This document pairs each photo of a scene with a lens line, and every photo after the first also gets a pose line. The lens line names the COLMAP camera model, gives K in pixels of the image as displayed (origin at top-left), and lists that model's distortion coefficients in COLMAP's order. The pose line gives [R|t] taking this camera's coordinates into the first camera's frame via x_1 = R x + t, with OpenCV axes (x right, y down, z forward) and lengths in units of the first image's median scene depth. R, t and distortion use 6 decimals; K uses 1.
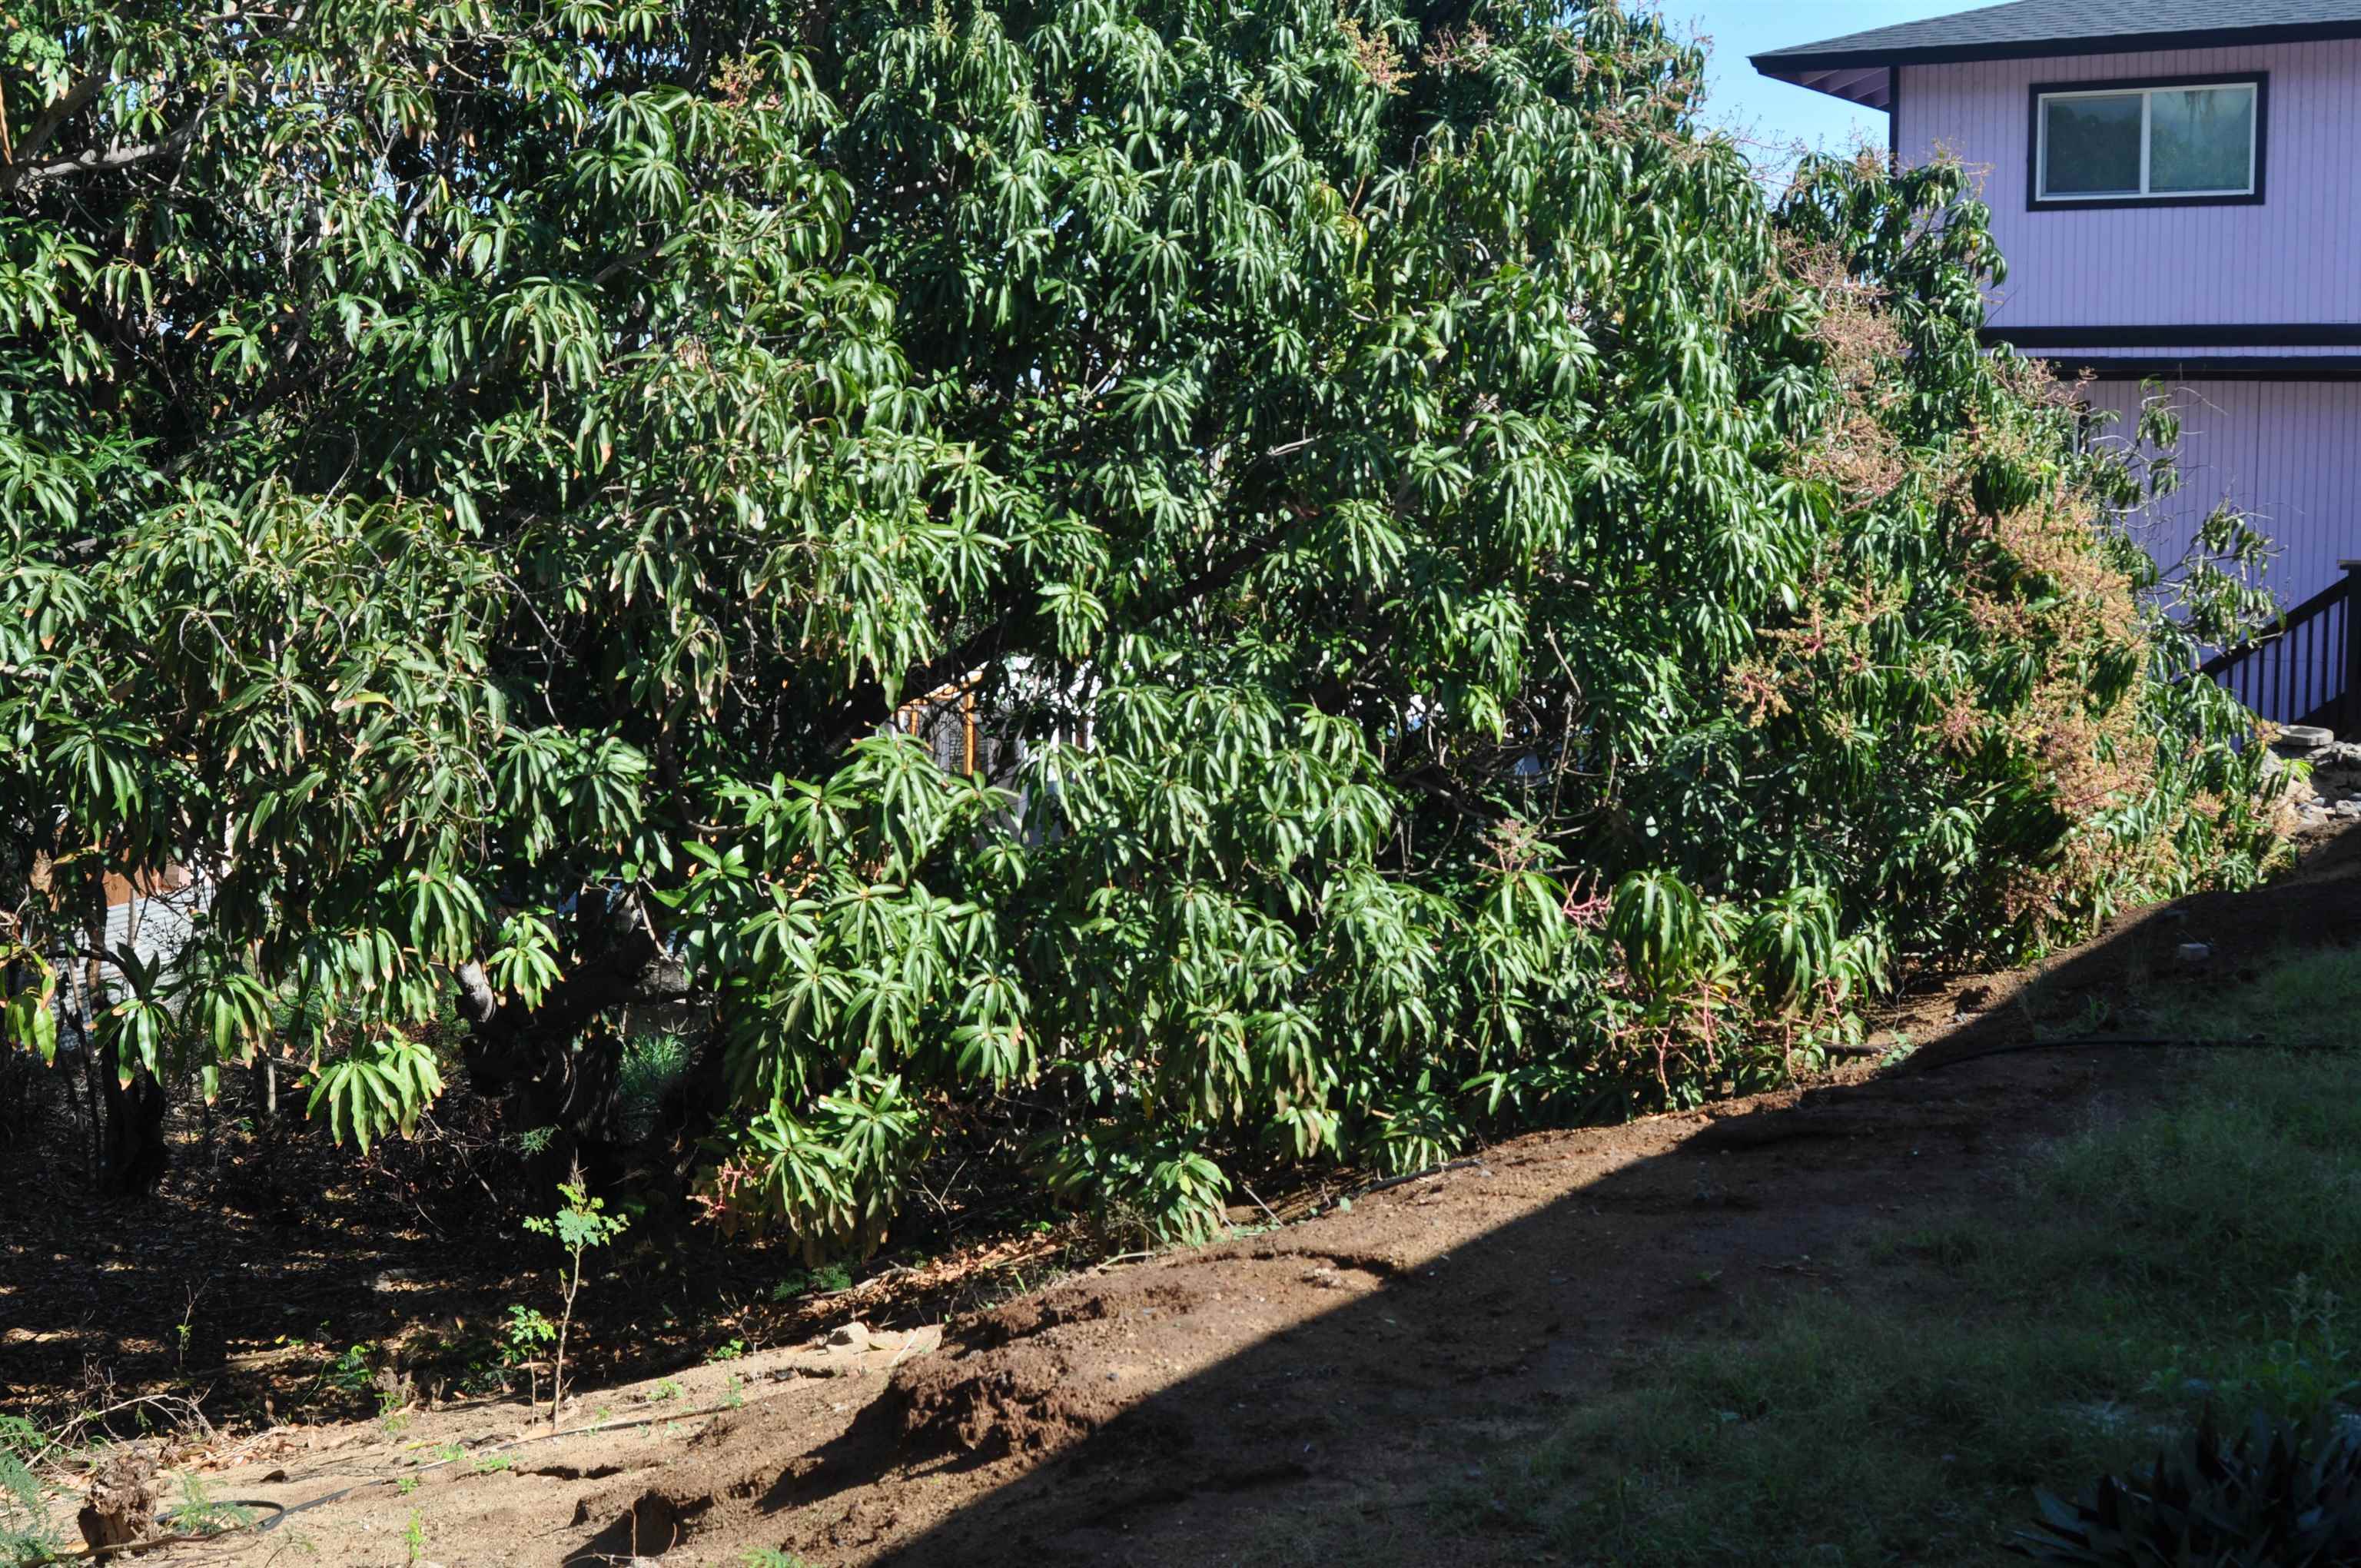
lens RADIAL K [[2840.3, 0, 1173.6], [0, 2840.3, 772.9], [0, 0, 1]] dist [-0.132971, 0.072482]
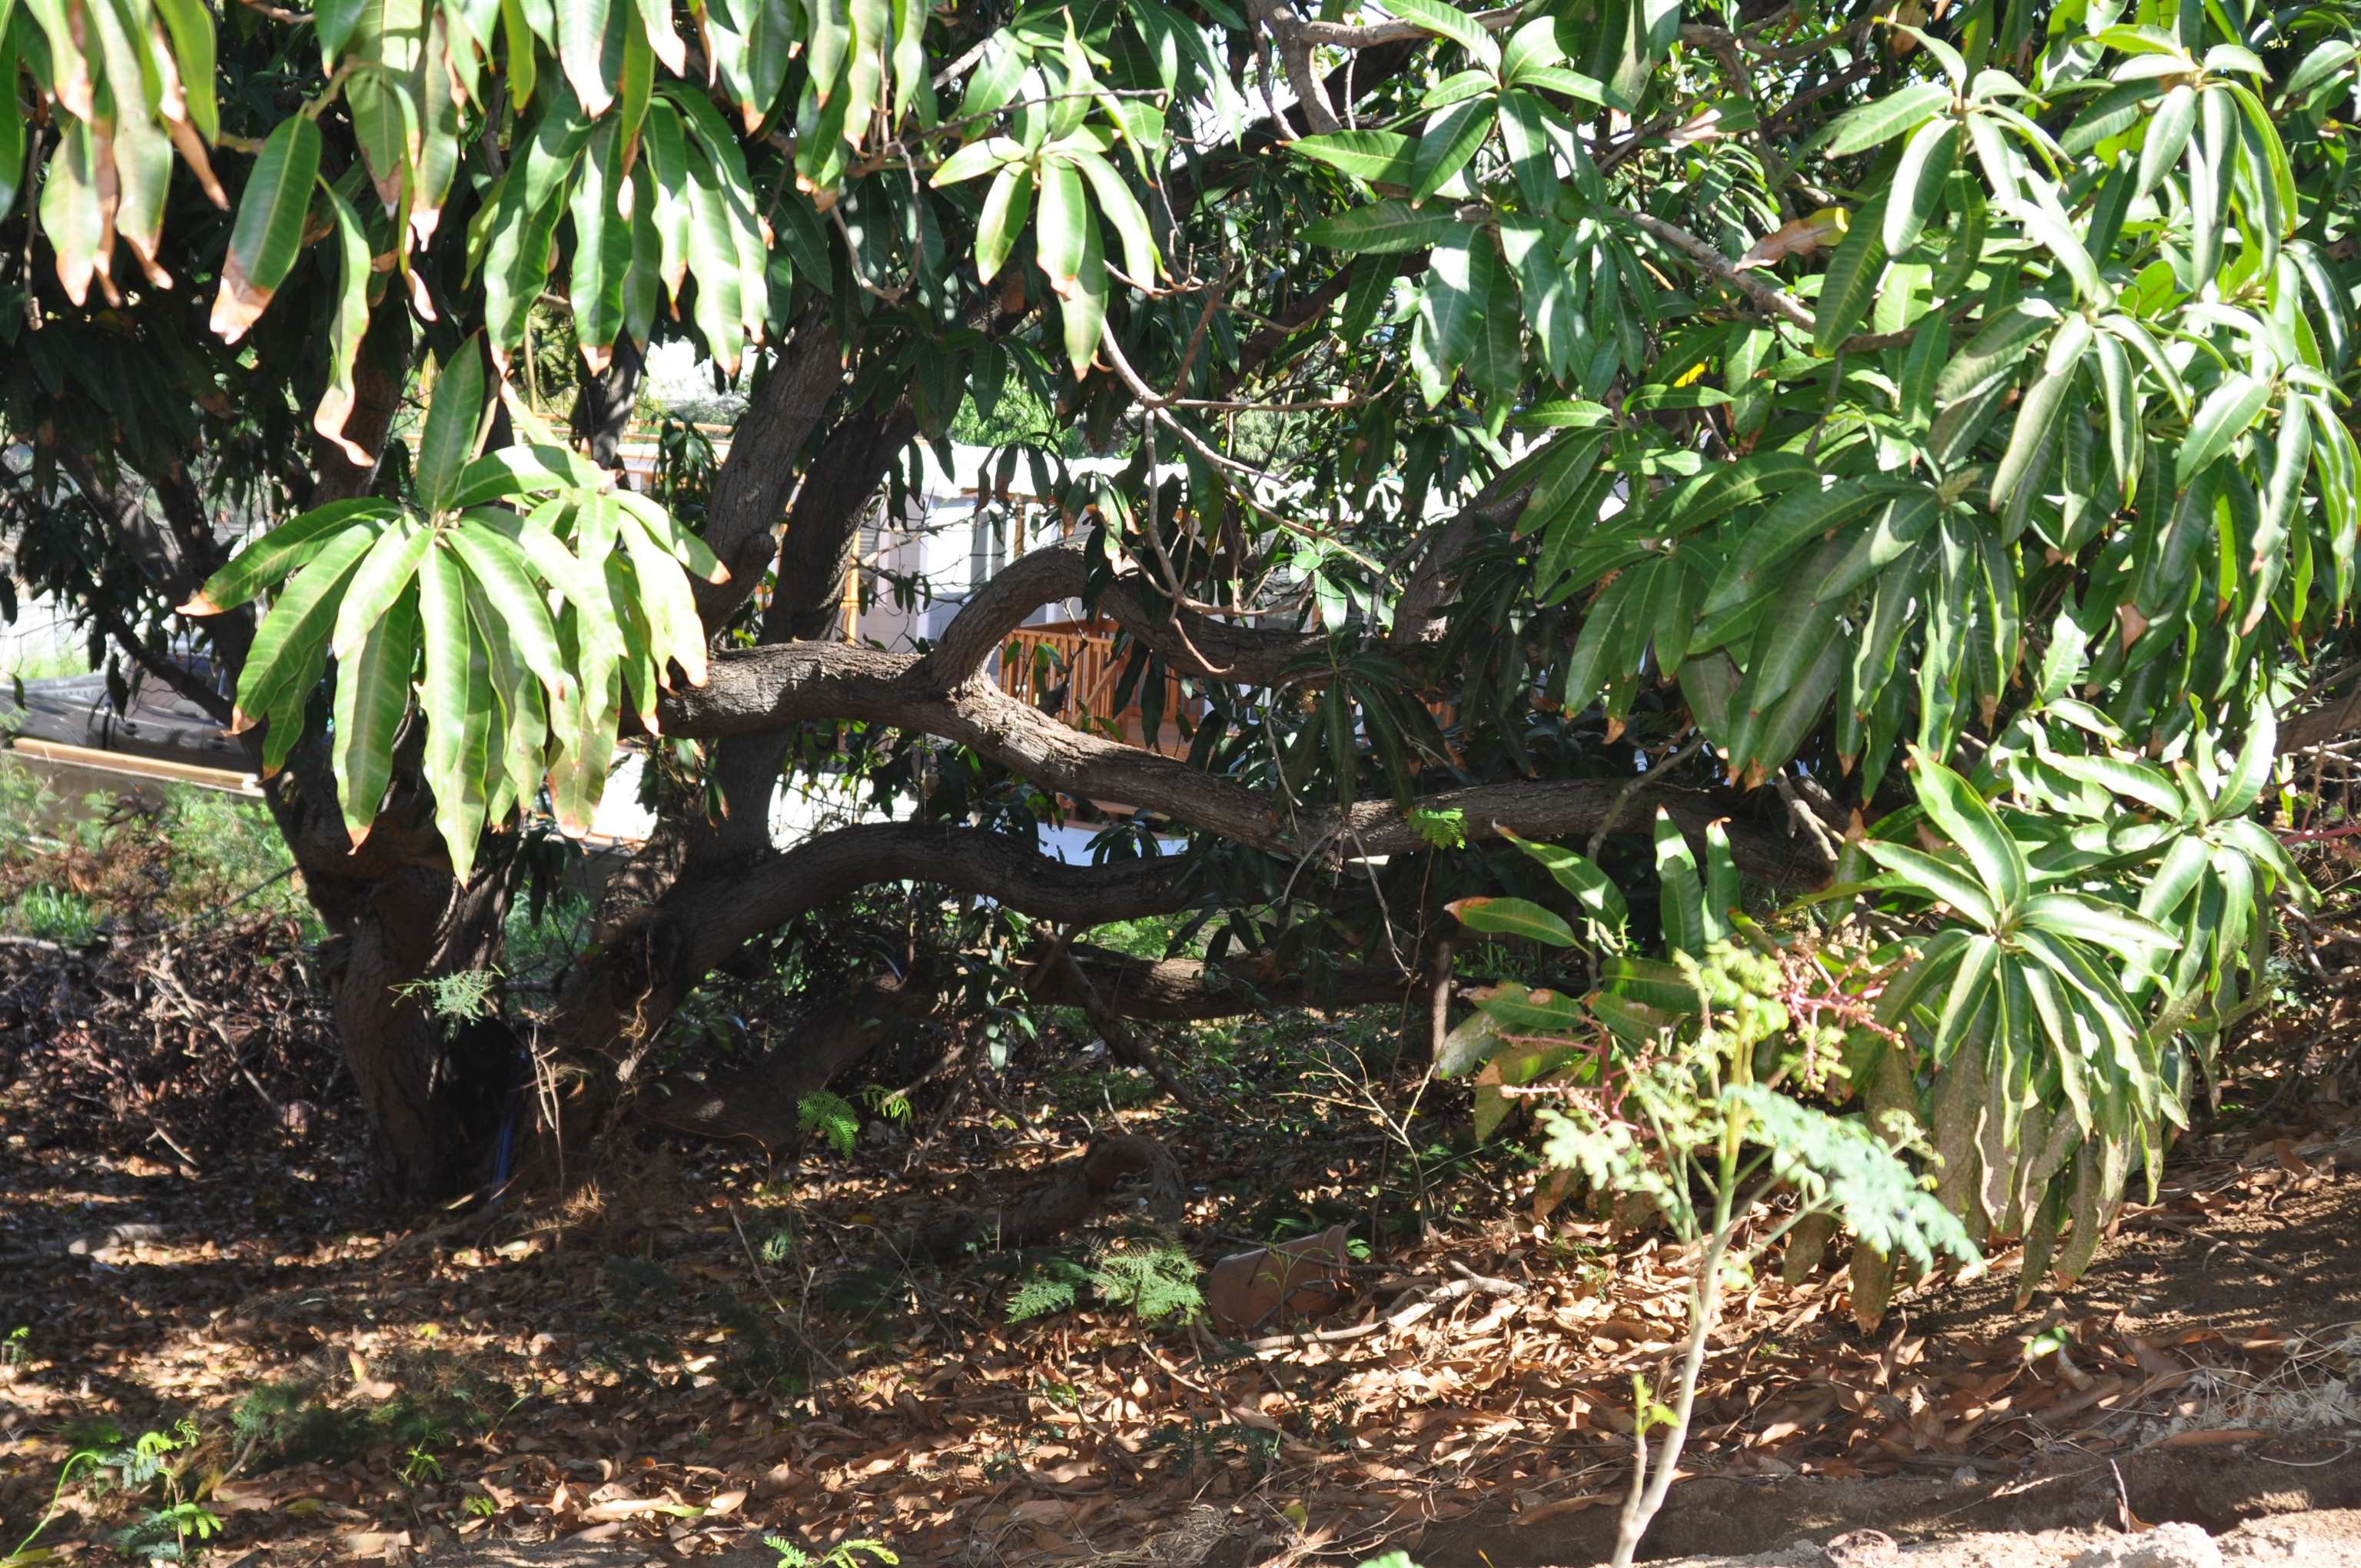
lens RADIAL K [[3586.4, 0, 1180.5], [0, 3586.4, 784.0], [0, 0, 1]] dist [0.002932, 0.009449]
pose [[0.998742, 0.039322, 0.031122, -0.232330], [-0.040759, 0.998065, 0.046963, 0.108744], [-0.029215, -0.048173, 0.998412, 0.671484]]
